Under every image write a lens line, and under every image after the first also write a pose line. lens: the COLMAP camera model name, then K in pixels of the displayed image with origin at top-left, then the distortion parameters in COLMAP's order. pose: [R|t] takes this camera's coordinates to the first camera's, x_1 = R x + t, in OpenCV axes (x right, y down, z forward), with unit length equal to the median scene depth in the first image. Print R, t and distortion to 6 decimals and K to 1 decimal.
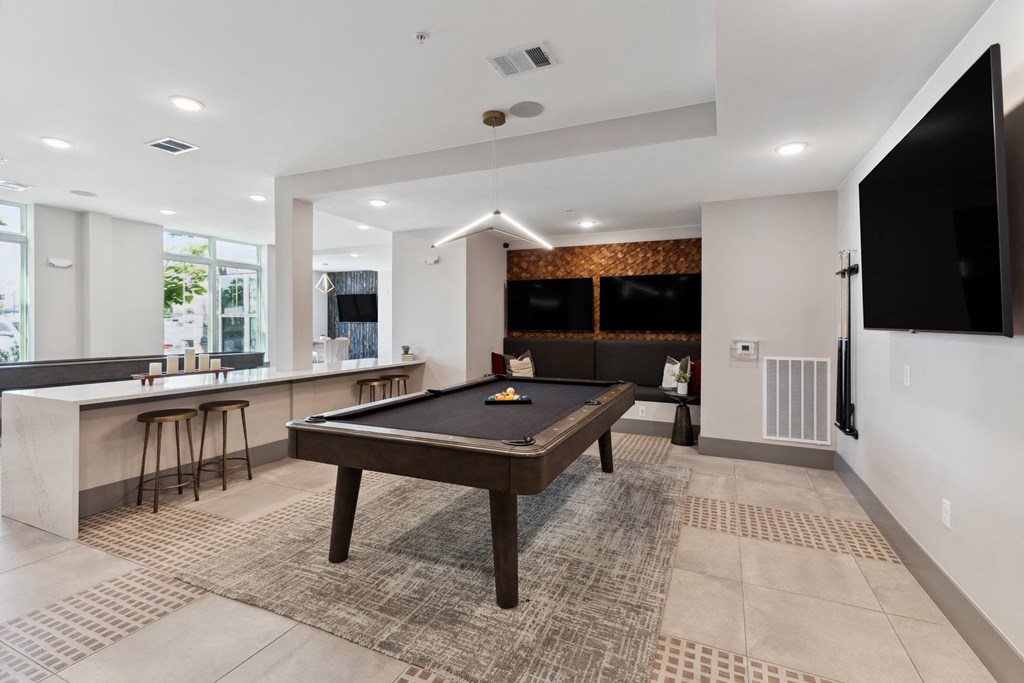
lens RADIAL K [[464.3, 0, 513.1], [0, 464.3, 331.5], [0, 0, 1]] dist [0.000693, 0.000014]
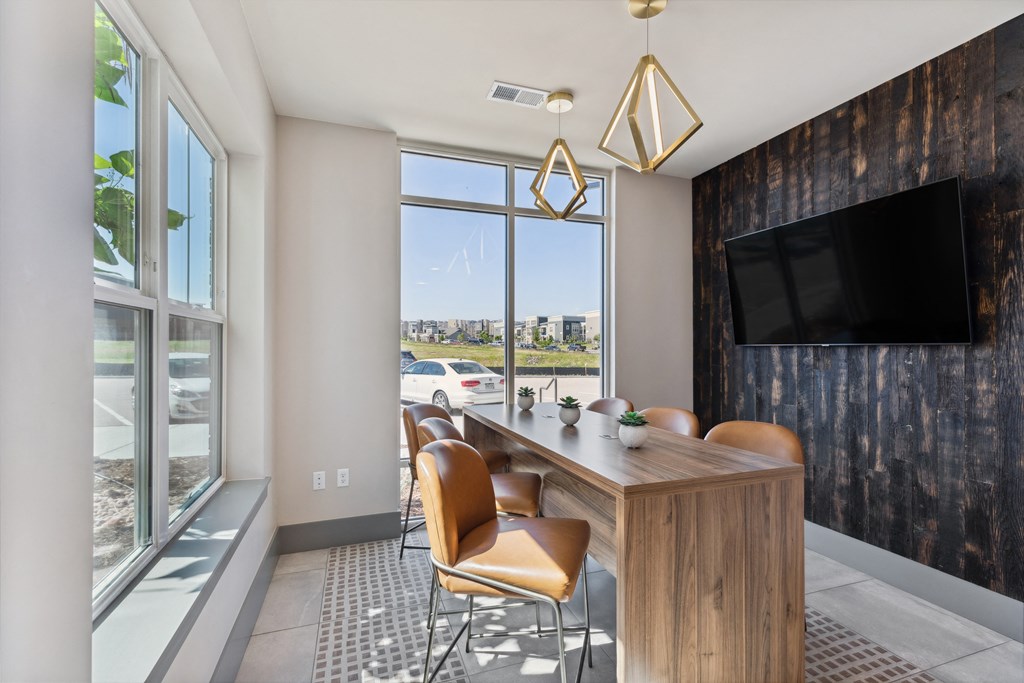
lens RADIAL K [[464.3, 0, 511.7], [0, 464.3, 344.6], [0, 0, 1]] dist [0.000693, 0.000014]
pose [[0.690547, -0.010643, -0.723209, -0.276447], [0.000282, 0.999896, -0.014446, -0.017143], [0.723288, 0.009772, 0.690478, 0.739292]]
